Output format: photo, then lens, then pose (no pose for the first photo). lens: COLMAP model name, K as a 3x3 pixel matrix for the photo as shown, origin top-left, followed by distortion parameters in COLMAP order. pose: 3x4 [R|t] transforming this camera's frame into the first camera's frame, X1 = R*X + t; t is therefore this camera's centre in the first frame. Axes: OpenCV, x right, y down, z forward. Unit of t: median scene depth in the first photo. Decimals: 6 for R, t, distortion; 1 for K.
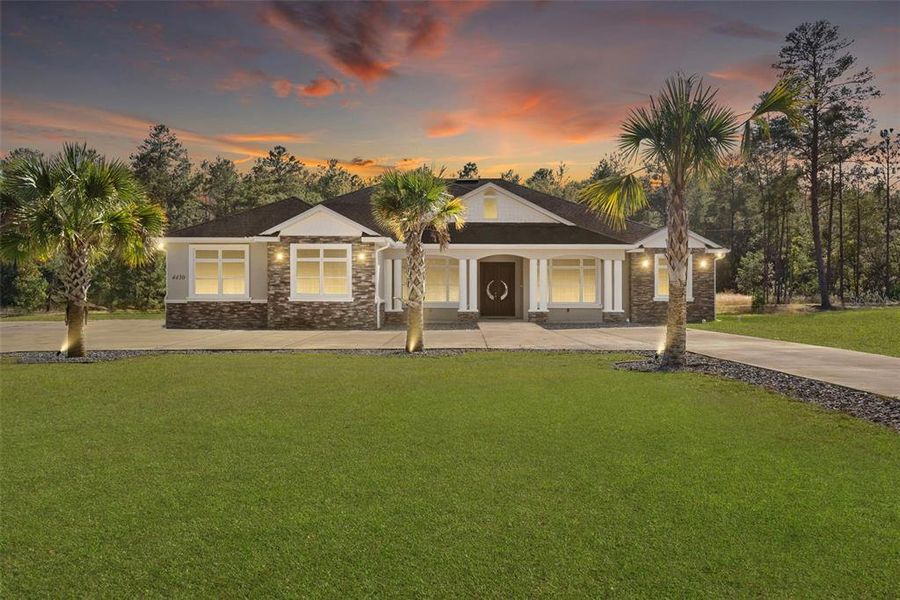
lens RADIAL K [[705.8, 0, 467.5], [0, 705.8, 299.2], [0, 0, 1]] dist [0.003689, 0.000128]
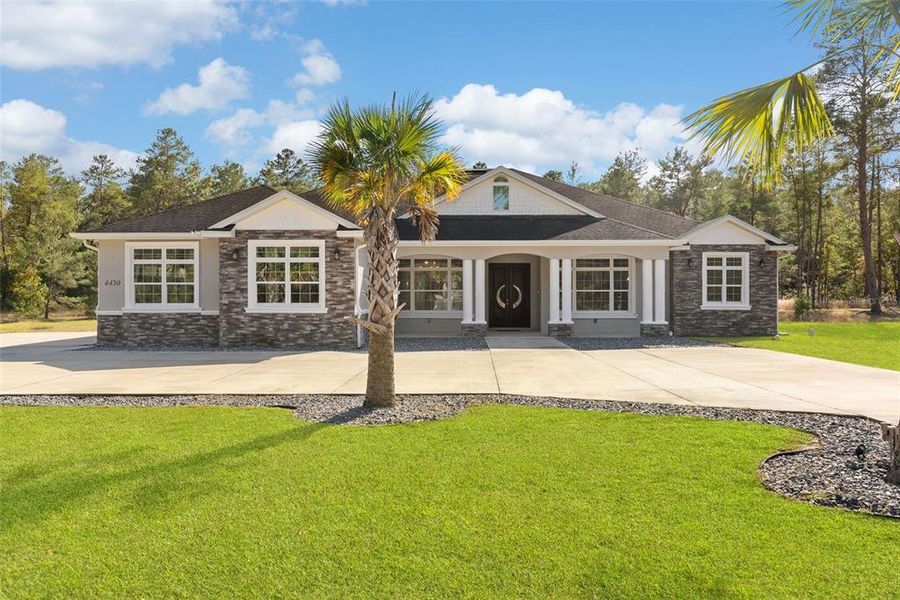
lens RADIAL K [[673.7, 0, 450.0], [0, 673.7, 300.0], [0, 0, 1]] dist [0.002034, 0.001111]
pose [[0.999165, -0.001924, -0.040807, 0.004739], [0.001861, 0.999997, -0.001581, -0.008488], [0.040810, 0.001504, 0.999166, 0.222049]]
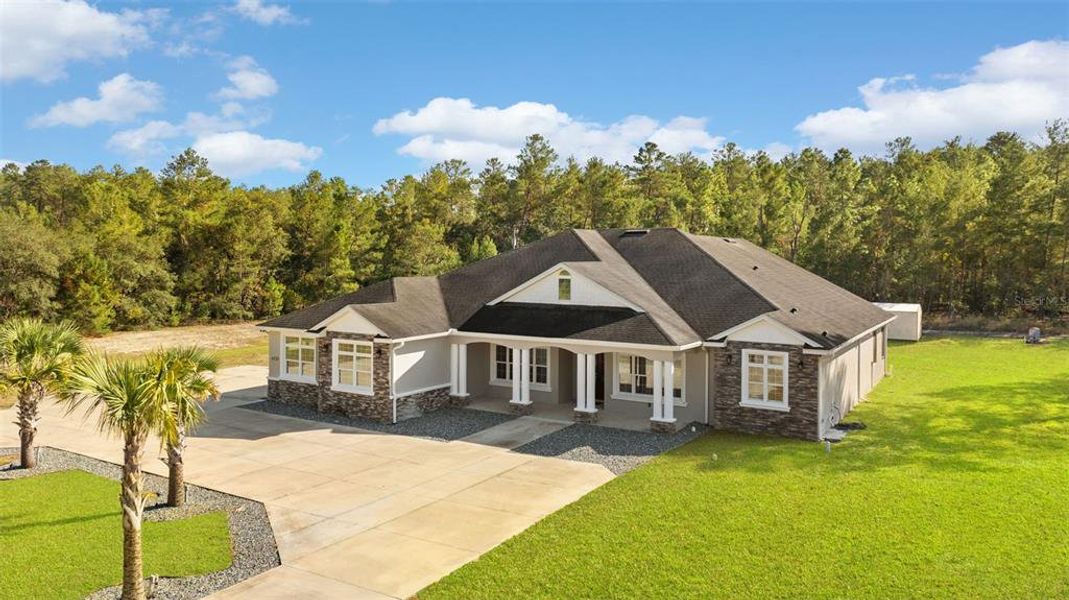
lens RADIAL K [[749.4, 0, 538.9], [0, 749.4, 280.6], [0, 0, 1]] dist [-0.012983, -0.004148]
pose [[0.848243, 0.019358, -0.529253, 0.561385], [-0.008981, 0.999714, 0.022171, -0.172201], [0.529531, -0.014053, 0.848174, 0.148947]]
